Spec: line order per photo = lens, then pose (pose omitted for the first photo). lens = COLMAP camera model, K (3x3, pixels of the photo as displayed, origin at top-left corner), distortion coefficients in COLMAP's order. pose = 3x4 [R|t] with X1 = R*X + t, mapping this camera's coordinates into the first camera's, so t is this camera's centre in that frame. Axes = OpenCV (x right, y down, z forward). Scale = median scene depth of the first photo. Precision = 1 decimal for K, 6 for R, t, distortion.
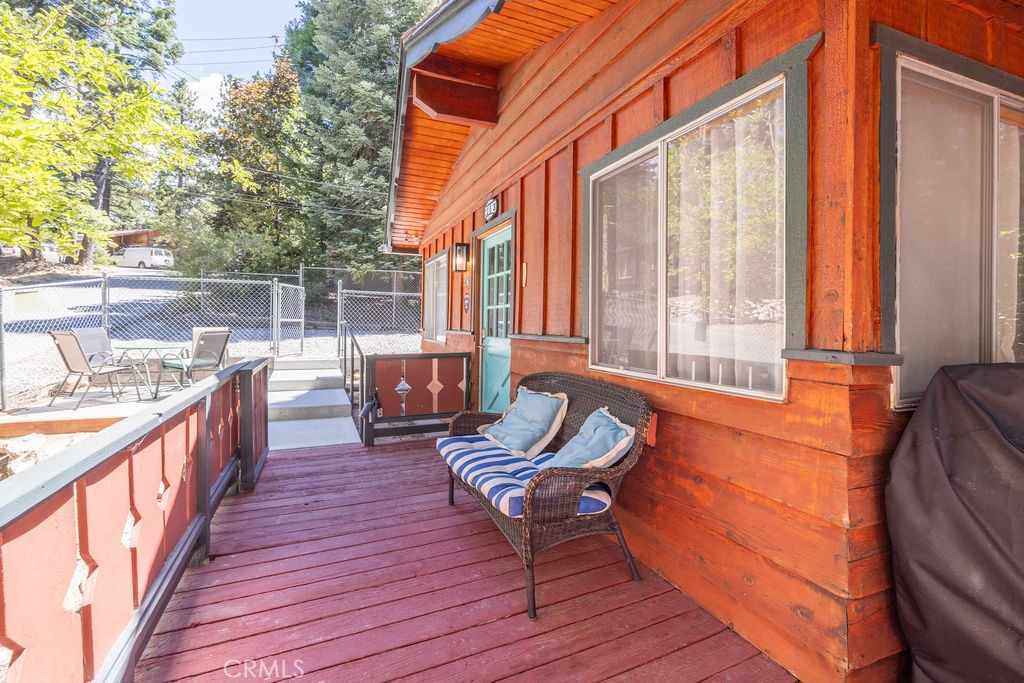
lens RADIAL K [[431.3, 0, 499.0], [0, 431.3, 322.9], [0, 0, 1]] dist [-0.004909, -0.000378]
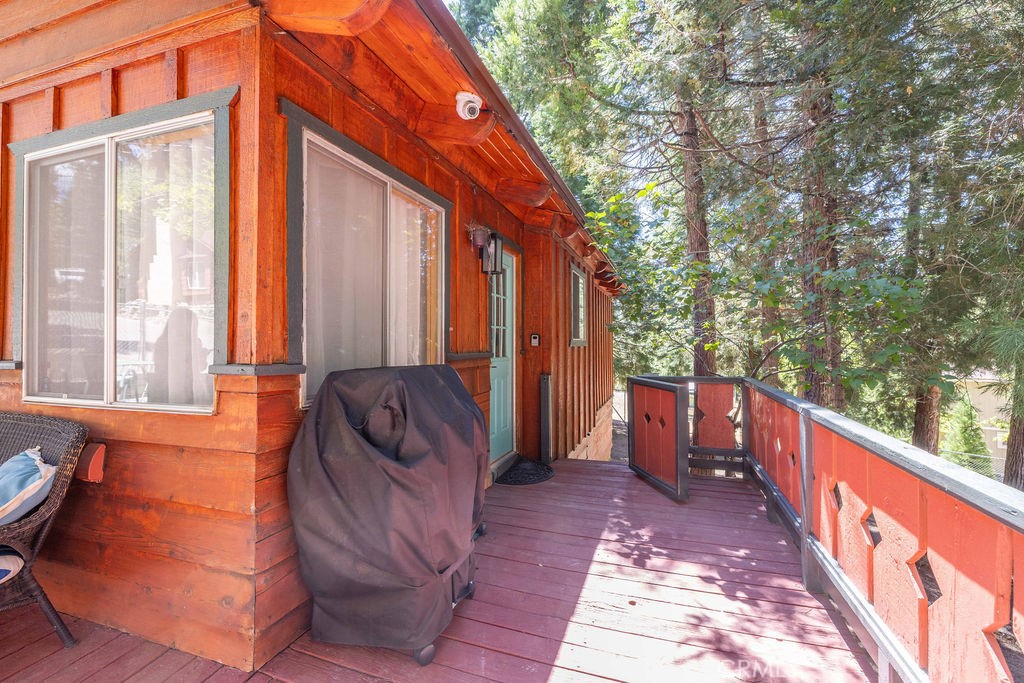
lens RADIAL K [[431.3, 0, 513.1], [0, 431.3, 338.0], [0, 0, 1]] dist [-0.004909, -0.000378]
pose [[0.666418, -0.003891, 0.745568, 0.327101], [0.008406, 0.999962, -0.002295, 0.001881], [-0.745531, 0.007797, 0.666426, -0.257939]]
